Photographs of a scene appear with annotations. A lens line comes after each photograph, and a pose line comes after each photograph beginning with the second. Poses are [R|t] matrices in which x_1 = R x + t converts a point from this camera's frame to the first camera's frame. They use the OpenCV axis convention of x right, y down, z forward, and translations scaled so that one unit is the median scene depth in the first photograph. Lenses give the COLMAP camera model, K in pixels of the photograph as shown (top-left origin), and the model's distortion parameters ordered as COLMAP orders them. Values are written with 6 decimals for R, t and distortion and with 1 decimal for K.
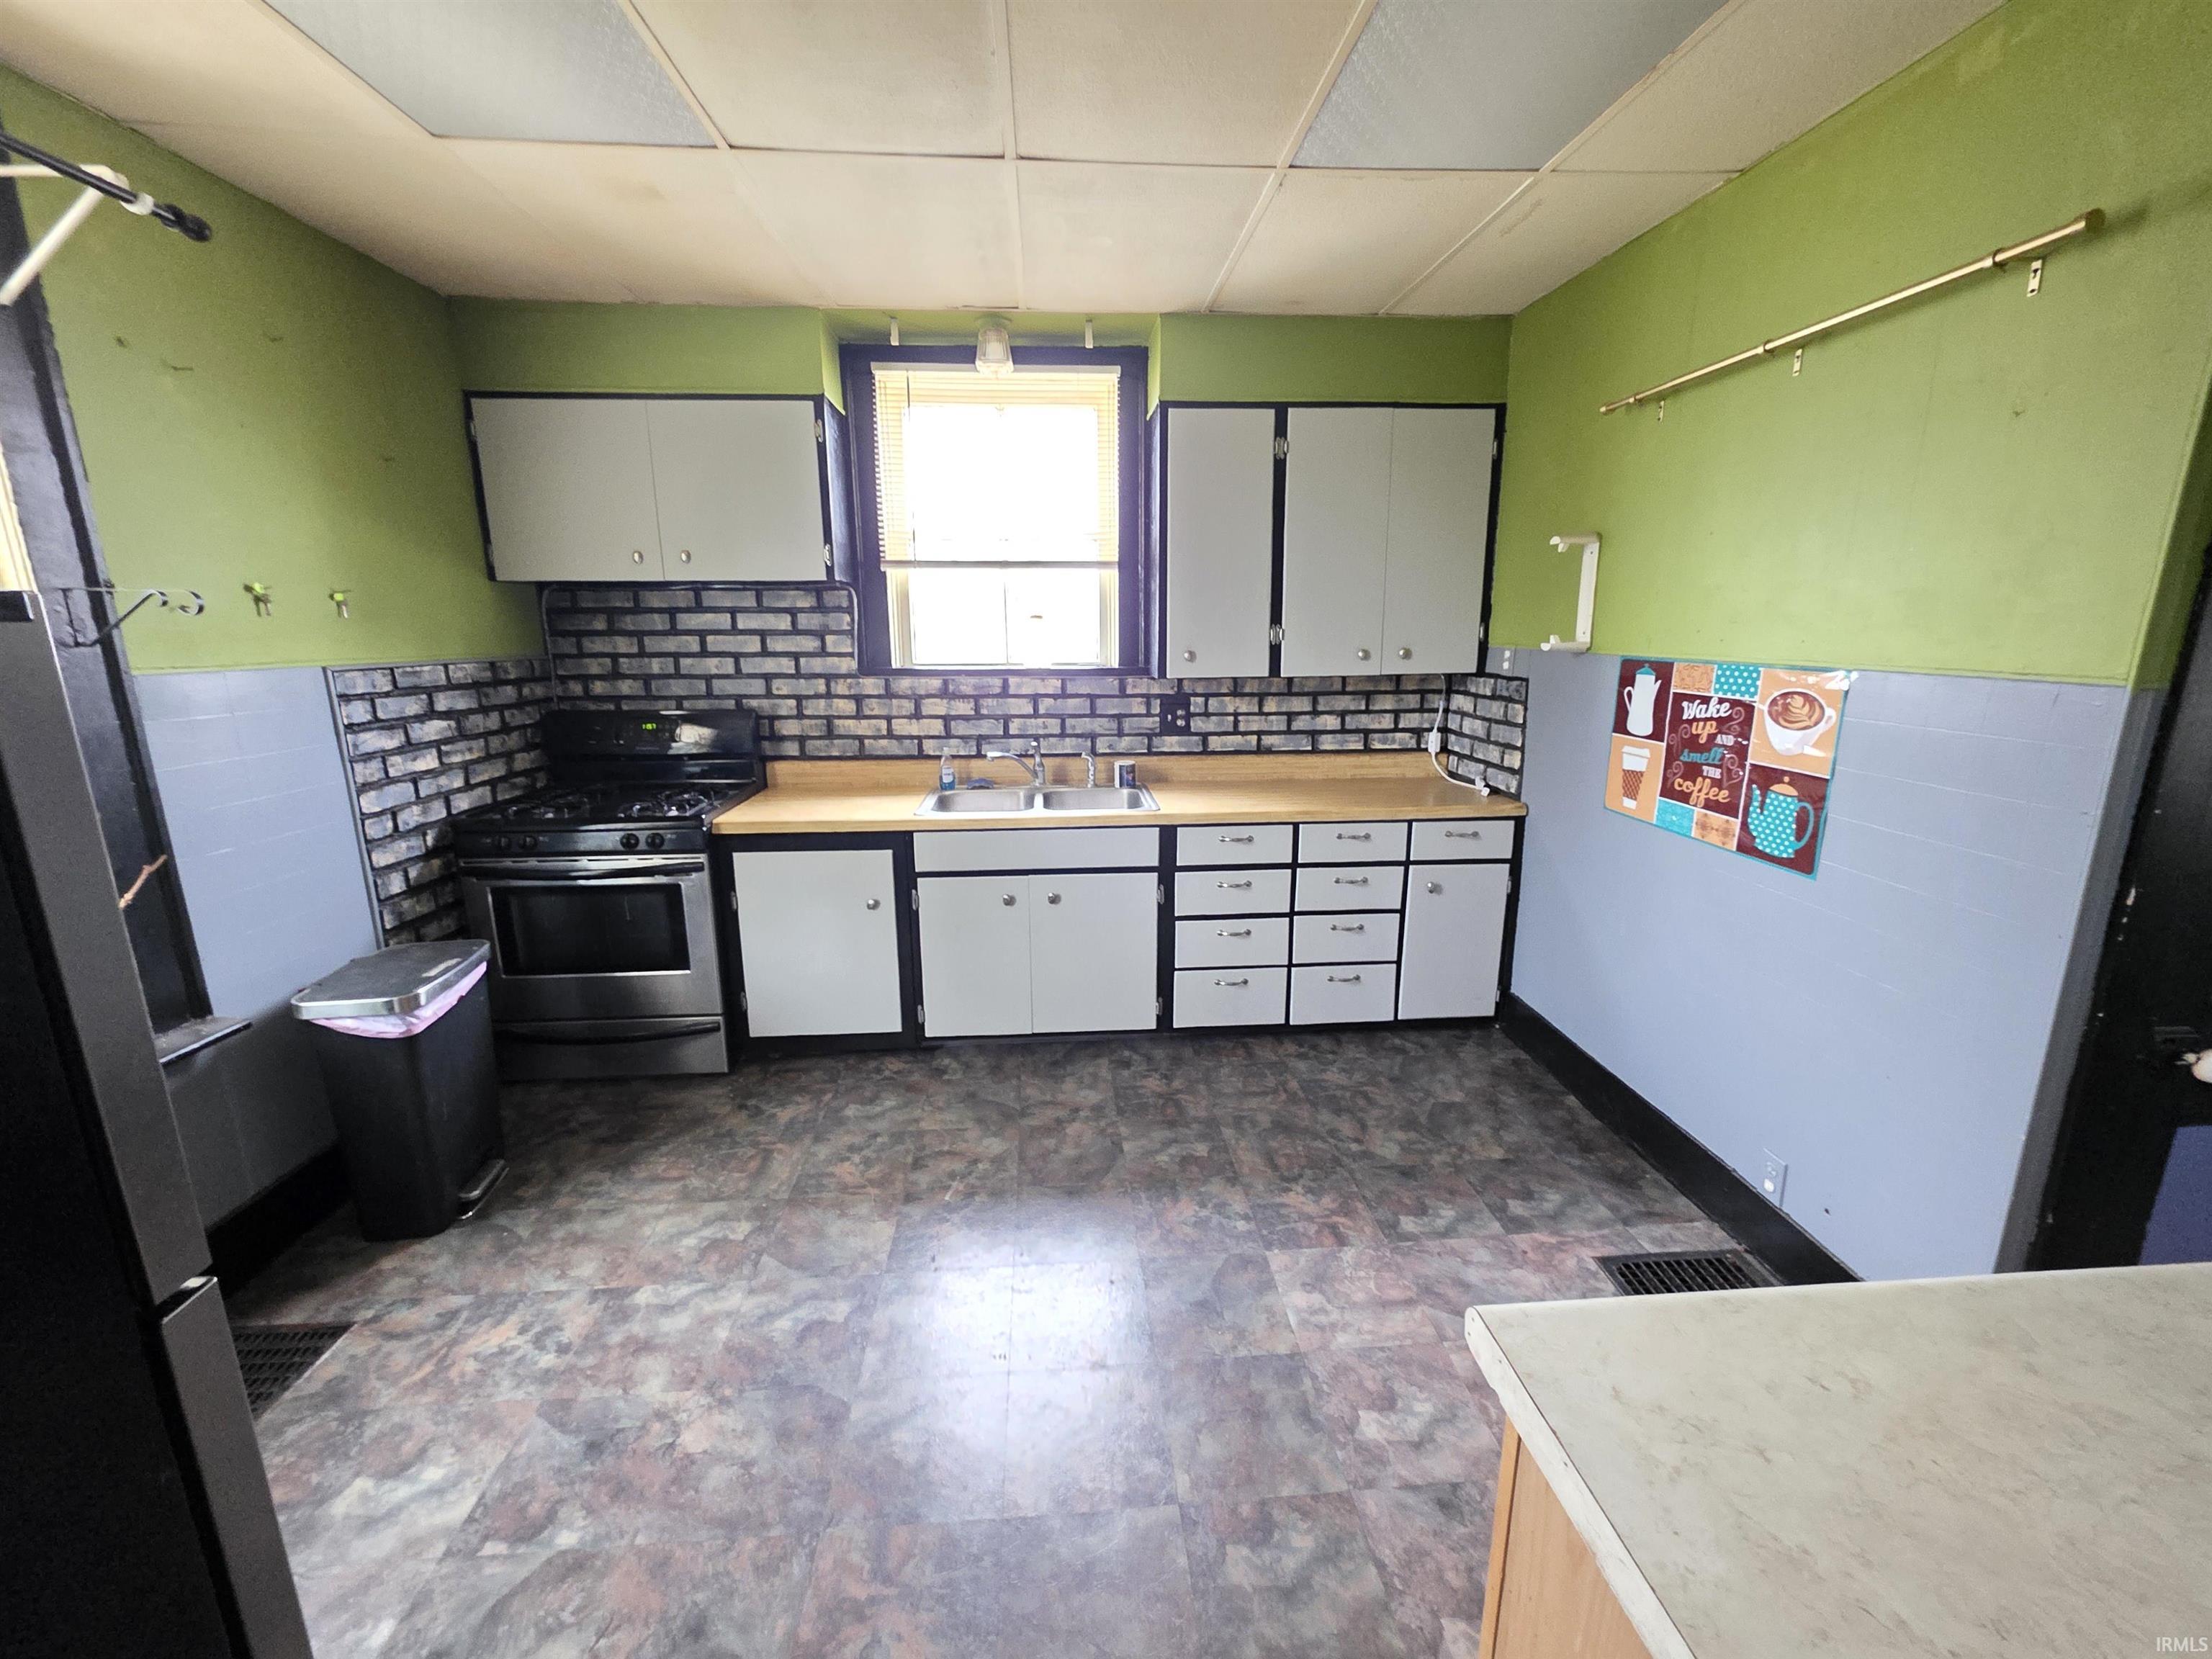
lens RADIAL K [[887.6, 0, 1110.4], [0, 887.6, 823.9], [0, 0, 1]] dist [0.005281, -0.000117]
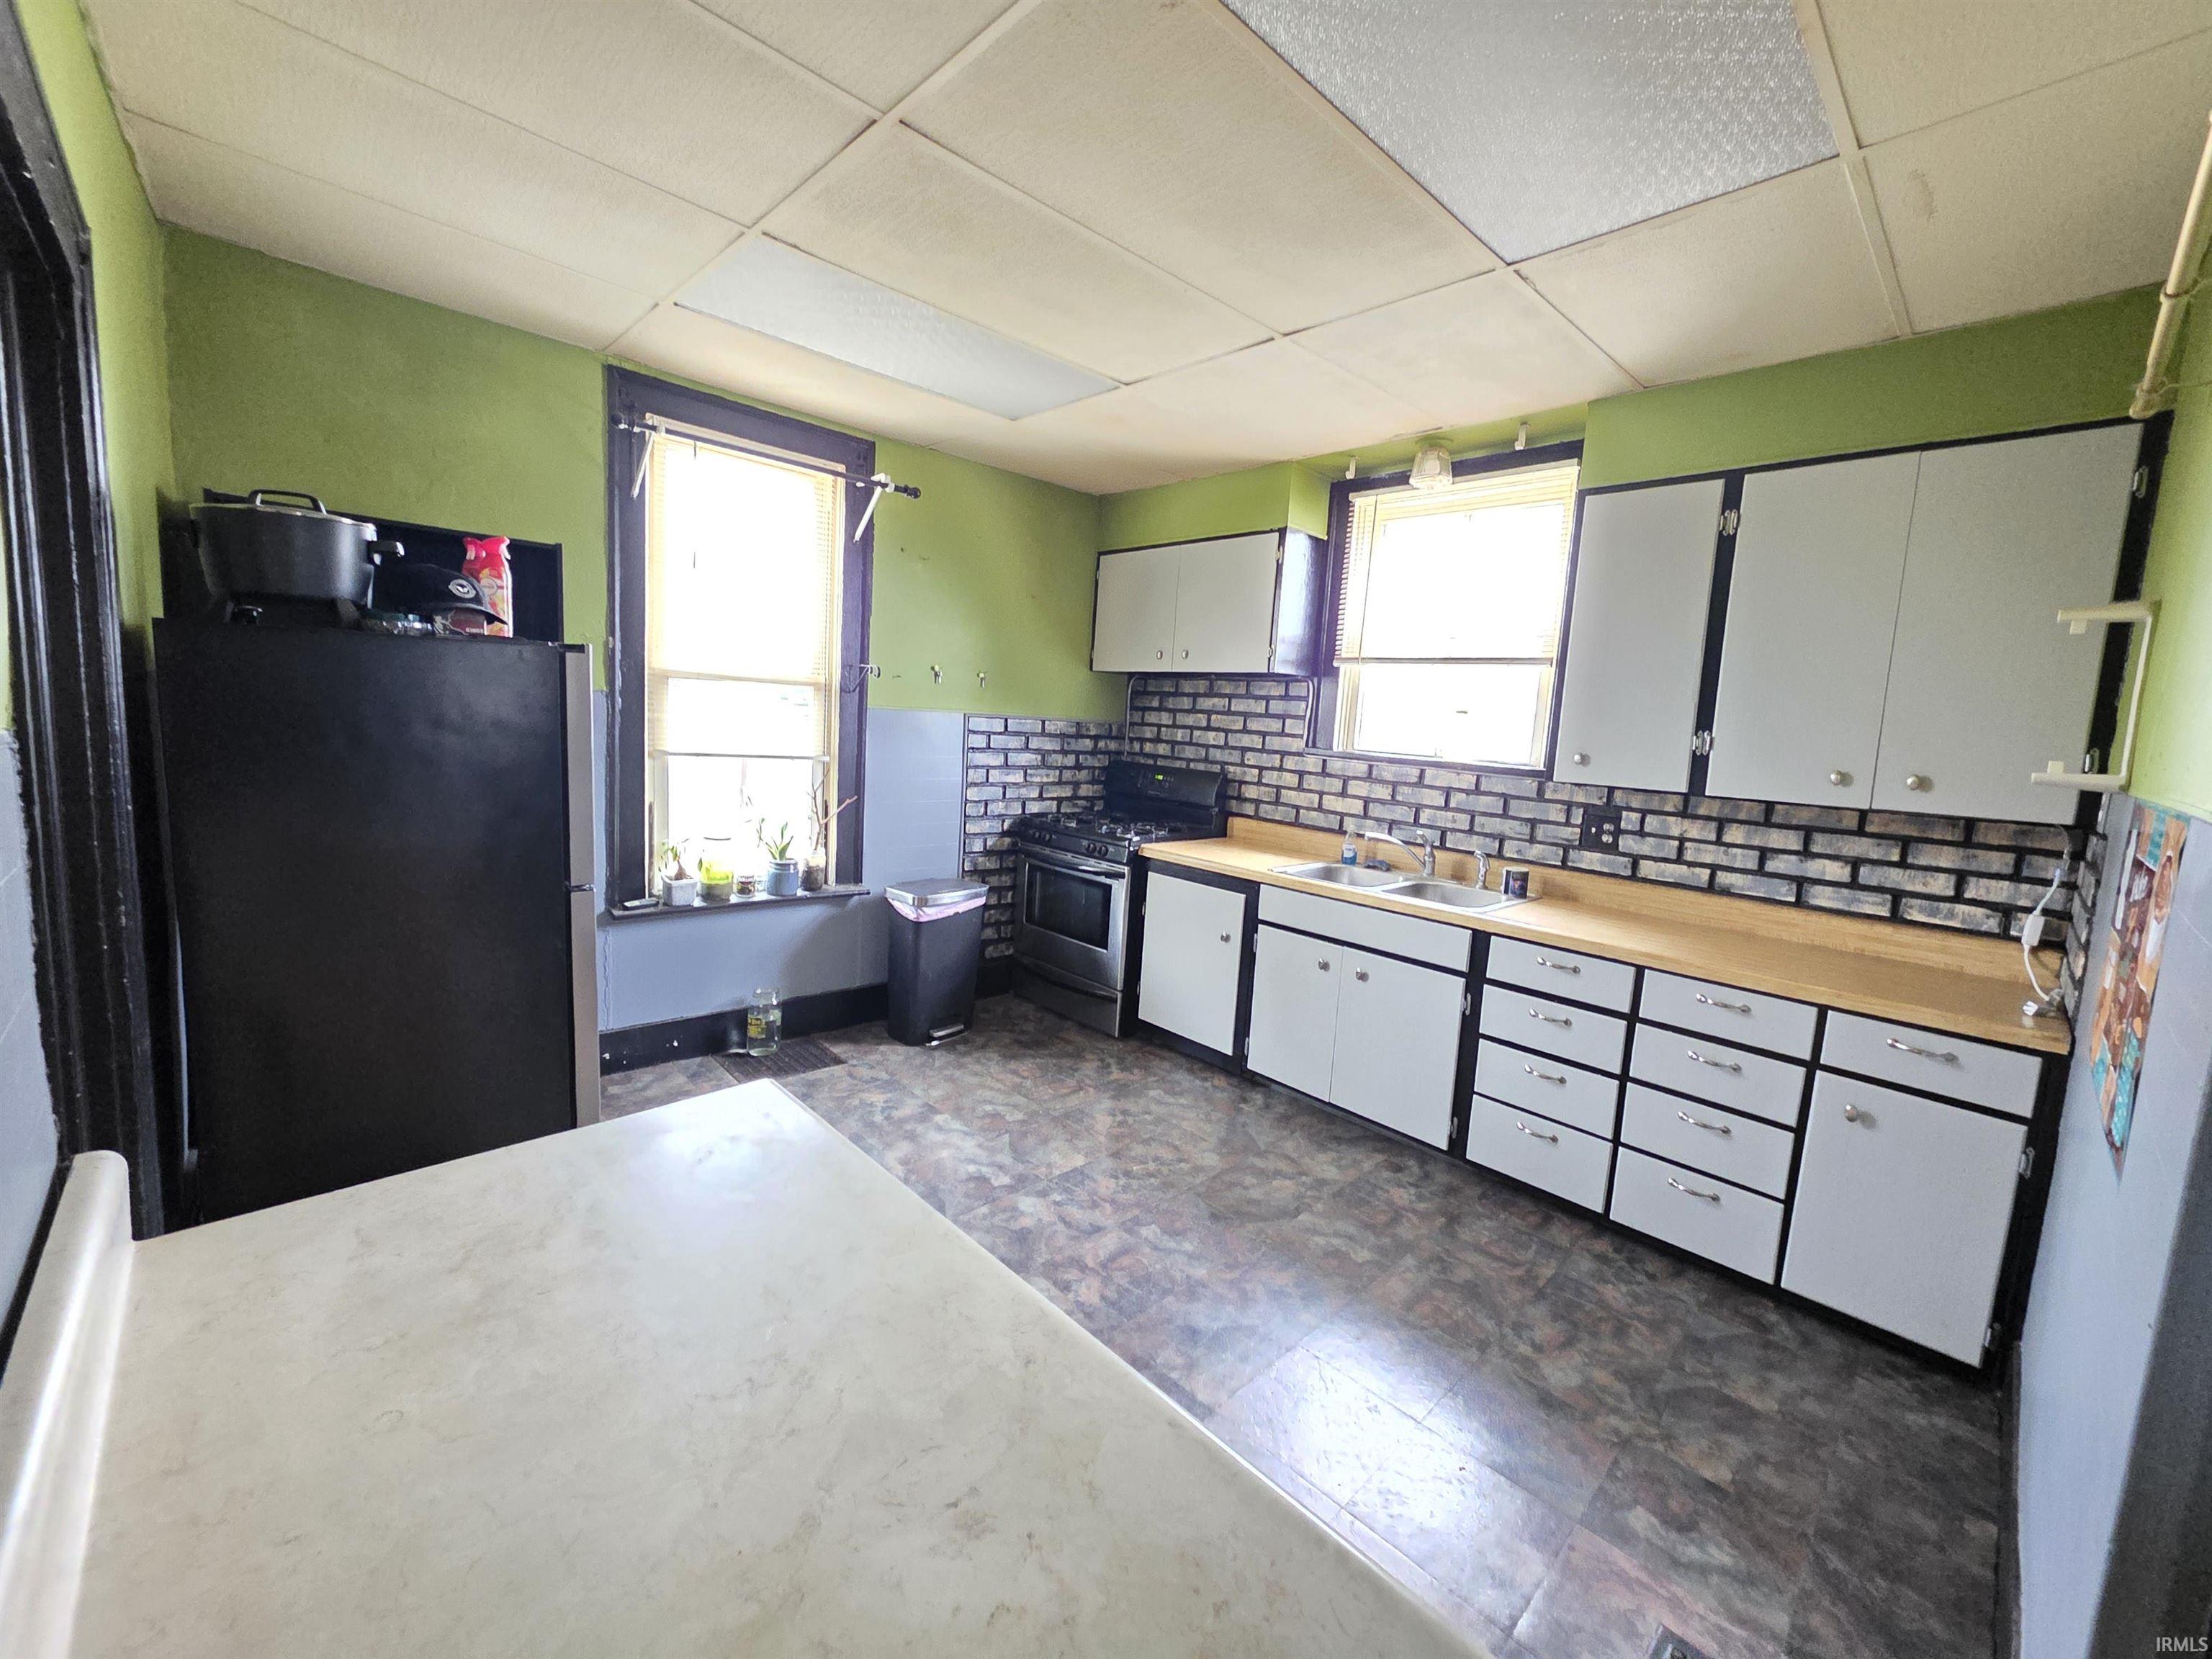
lens RADIAL K [[887.6, 0, 1110.4], [0, 887.6, 821.0], [0, 0, 1]] dist [0.005281, -0.000117]
pose [[0.634285, 0.136433, -0.760965, 0.504146], [-0.231311, 0.972706, -0.018408, -0.002844], [0.737684, 0.187696, 0.648531, 0.088429]]
